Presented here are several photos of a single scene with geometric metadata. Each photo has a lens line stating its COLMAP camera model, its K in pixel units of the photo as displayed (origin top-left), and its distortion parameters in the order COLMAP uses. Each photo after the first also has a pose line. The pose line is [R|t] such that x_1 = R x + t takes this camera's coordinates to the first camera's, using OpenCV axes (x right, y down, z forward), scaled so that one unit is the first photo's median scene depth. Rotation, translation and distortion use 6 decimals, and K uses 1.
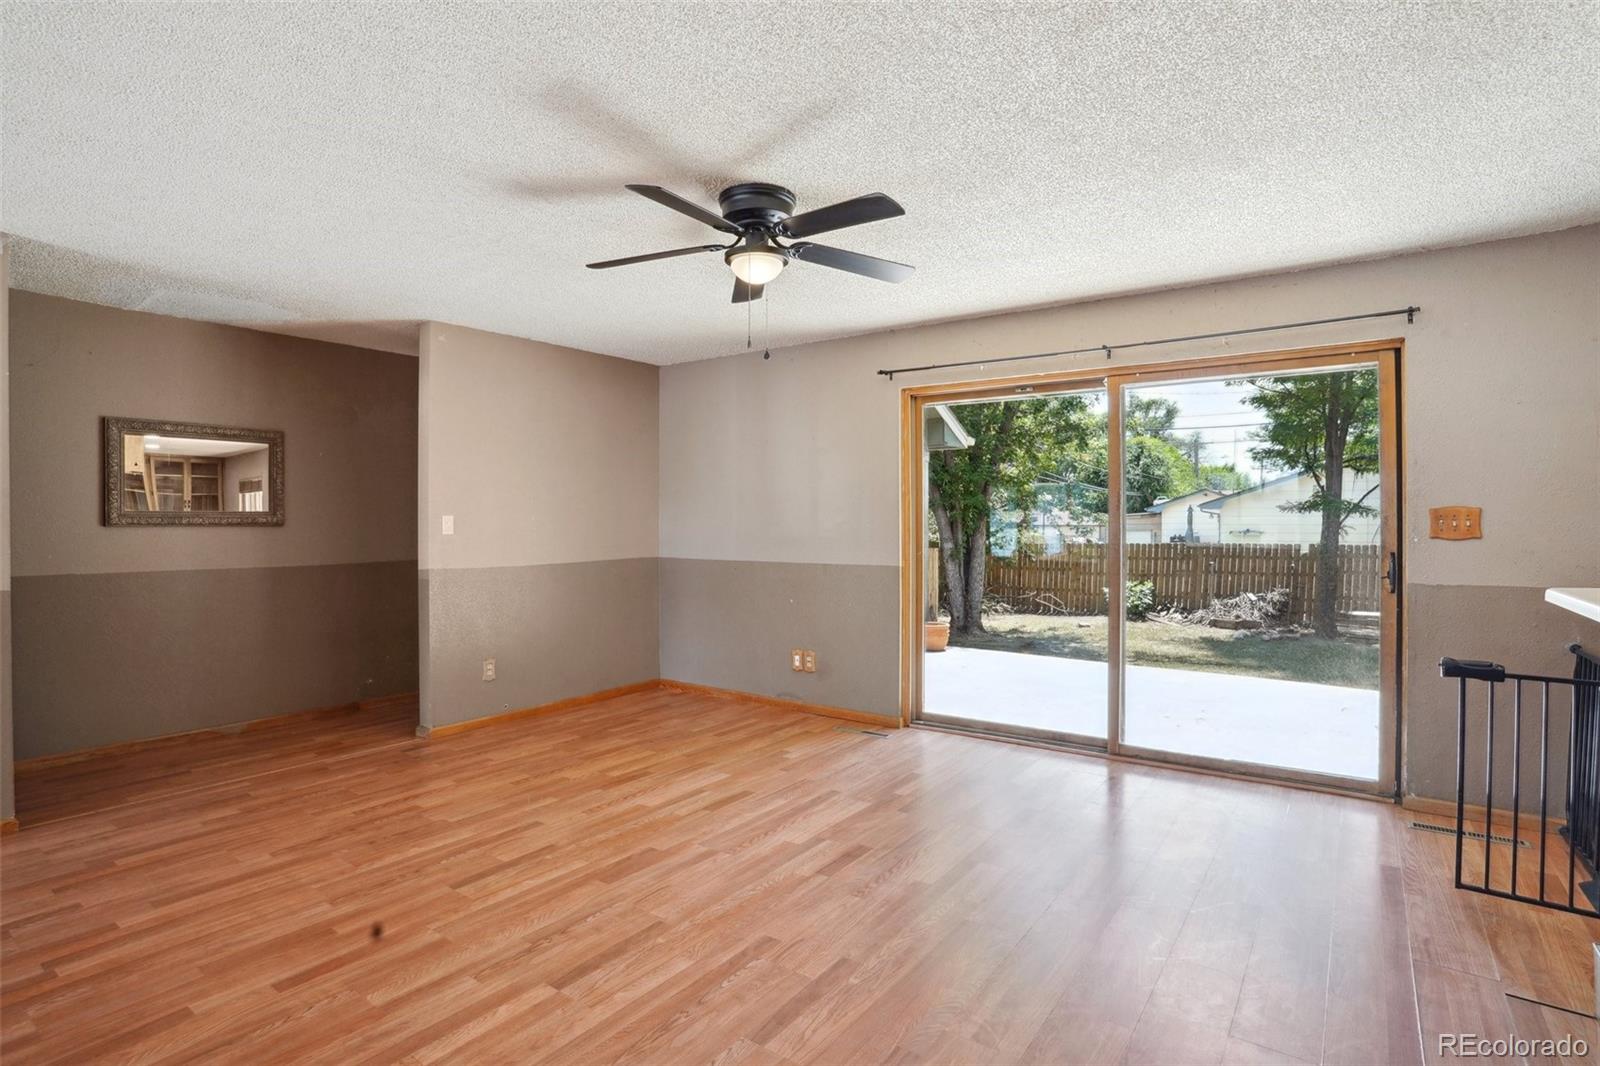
lens RADIAL K [[799.0, 0, 796.6], [0, 799.0, 525.8], [0, 0, 1]] dist [-0.082838, 0.032712]
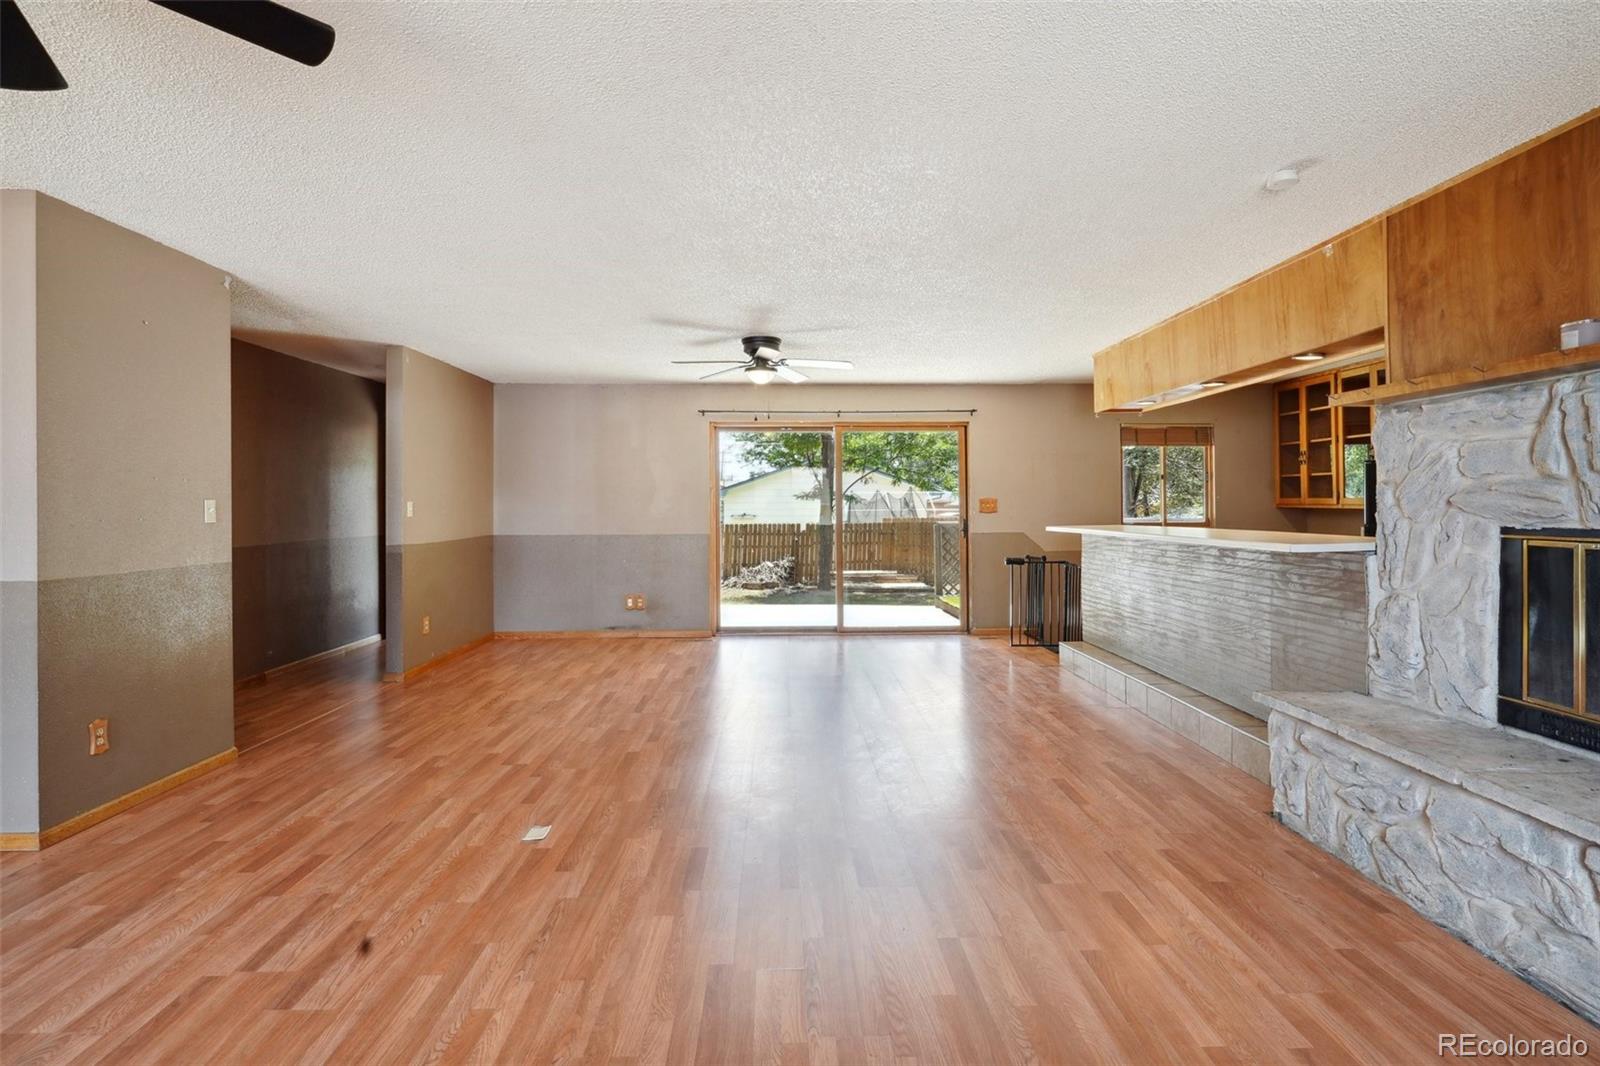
lens RADIAL K [[800.9, 0, 794.8], [0, 800.9, 497.4], [0, 0, 1]] dist [-0.029260, 0.012565]
pose [[0.797724, 0.004604, 0.603005, -0.936298], [0.007171, 0.999828, -0.017121, 0.007809], [-0.602980, 0.017982, 0.797554, -0.500539]]
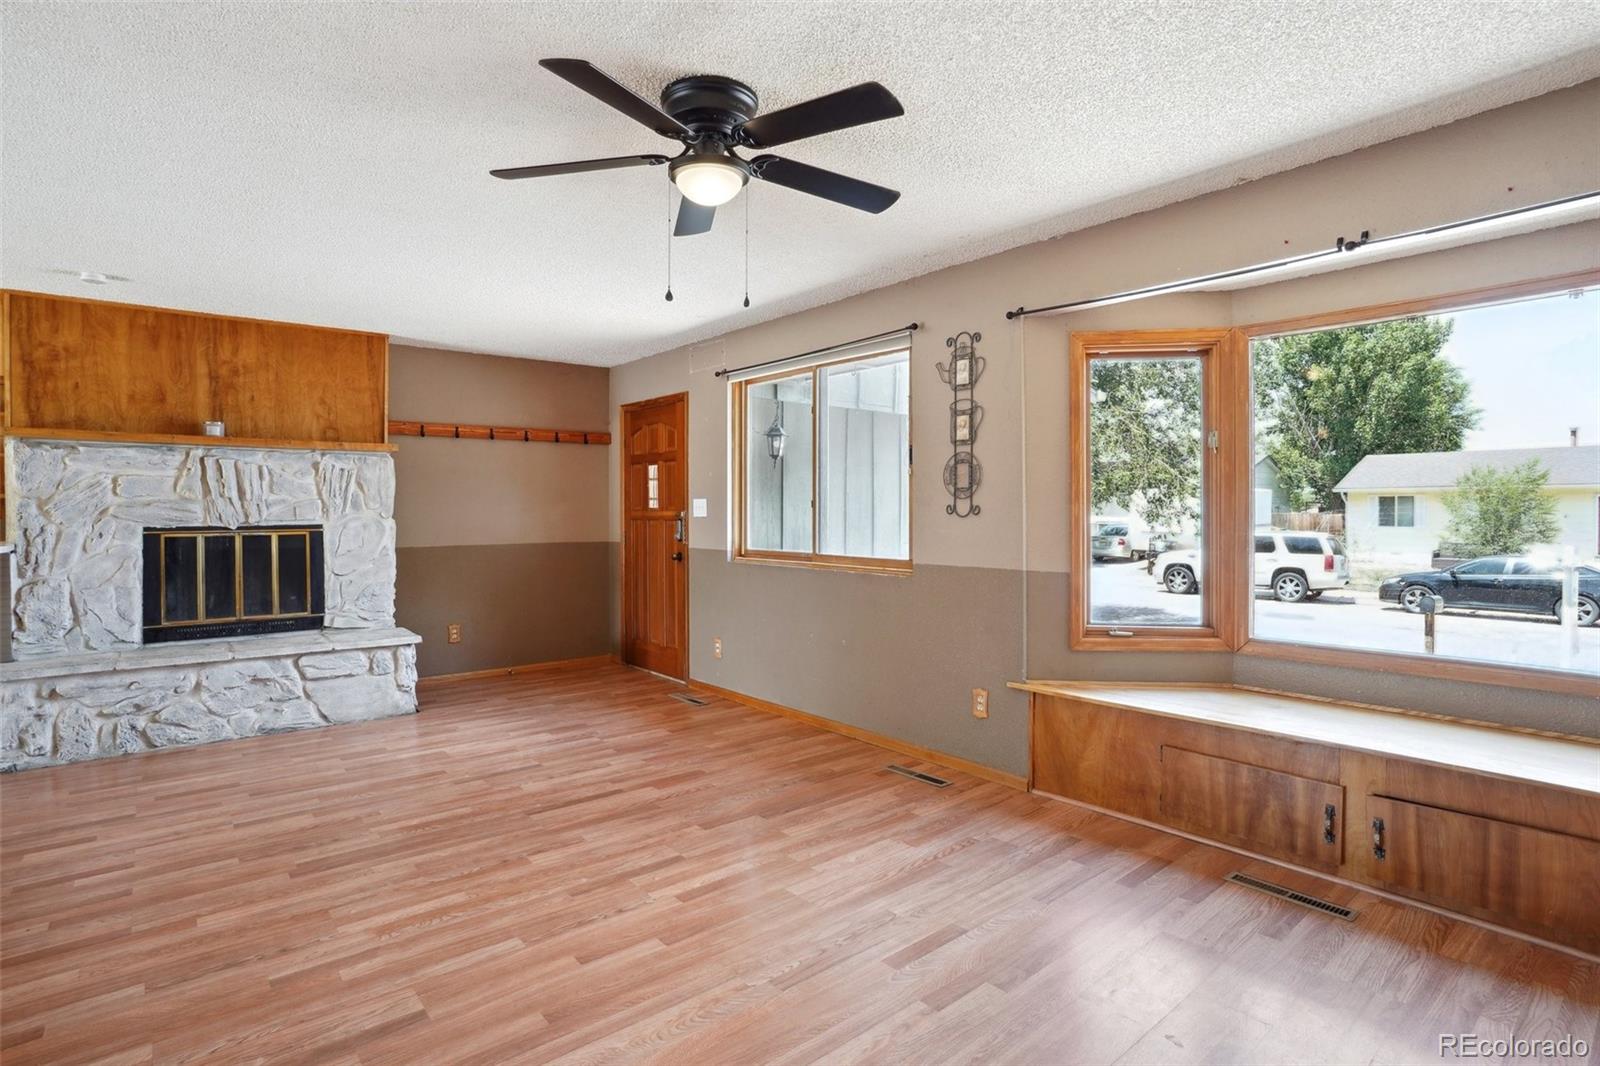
lens RADIAL K [[812.9, 0, 817.8], [0, 812.9, 525.6], [0, 0, 1]] dist [-0.079636, 0.029948]
pose [[-0.972938, 0.001540, 0.231063, -1.283477], [0.007348, 0.999678, 0.024277, 0.002798], [-0.230951, 0.025318, -0.972636, 0.628273]]
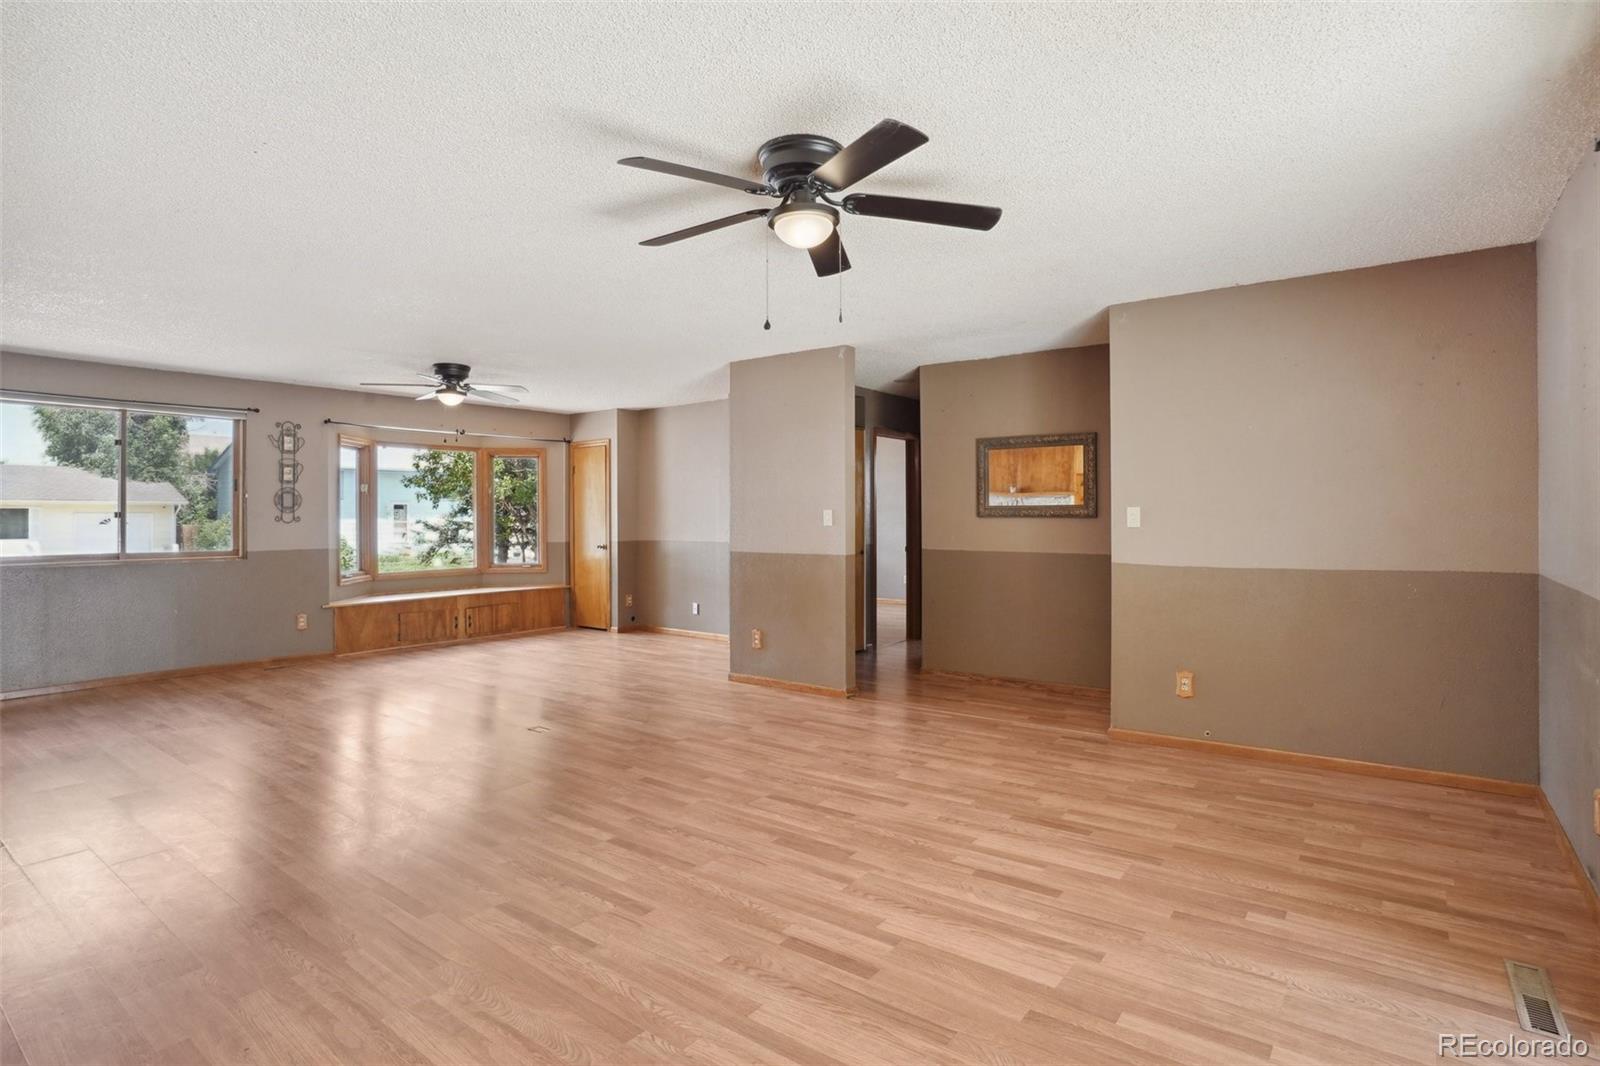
lens RADIAL K [[822.7, 0, 794.5], [0, 822.7, 533.8], [0, 0, 1]] dist [-0.085699, 0.037288]
pose [[-0.023926, 0.023902, -0.999428, 0.683331], [-0.002515, 0.999710, 0.023969, -0.004419], [0.999711, 0.003087, -0.023859, 0.806269]]
